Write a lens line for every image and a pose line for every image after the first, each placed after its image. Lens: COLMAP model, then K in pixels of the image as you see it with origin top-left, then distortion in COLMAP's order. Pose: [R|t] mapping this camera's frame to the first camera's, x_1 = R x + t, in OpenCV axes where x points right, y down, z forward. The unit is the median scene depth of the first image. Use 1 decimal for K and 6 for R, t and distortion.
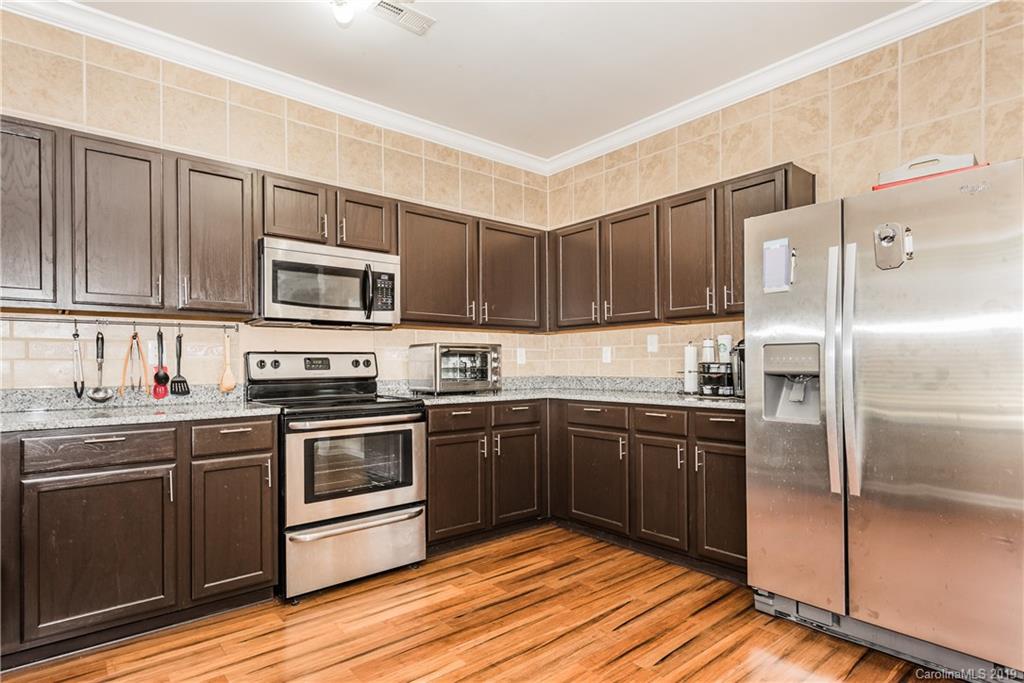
lens RADIAL K [[558.8, 0, 480.3], [0, 558.8, 361.6], [0, 0, 1]] dist [0.008481, -0.000261]
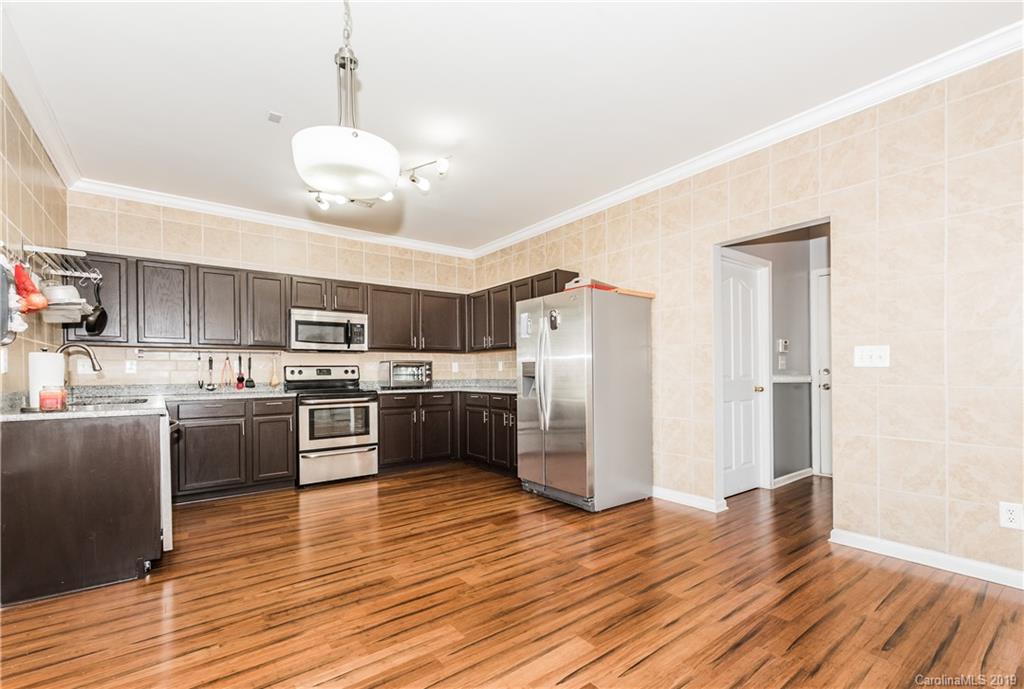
lens RADIAL K [[474.7, 0, 517.1], [0, 474.7, 372.2], [0, 0, 1]] dist [0.003558, 0.000574]
pose [[0.999769, -0.002273, -0.021385, 0.423017], [0.002368, 0.999987, 0.004423, -0.001108], [0.021375, -0.004472, 0.999762, -0.629662]]
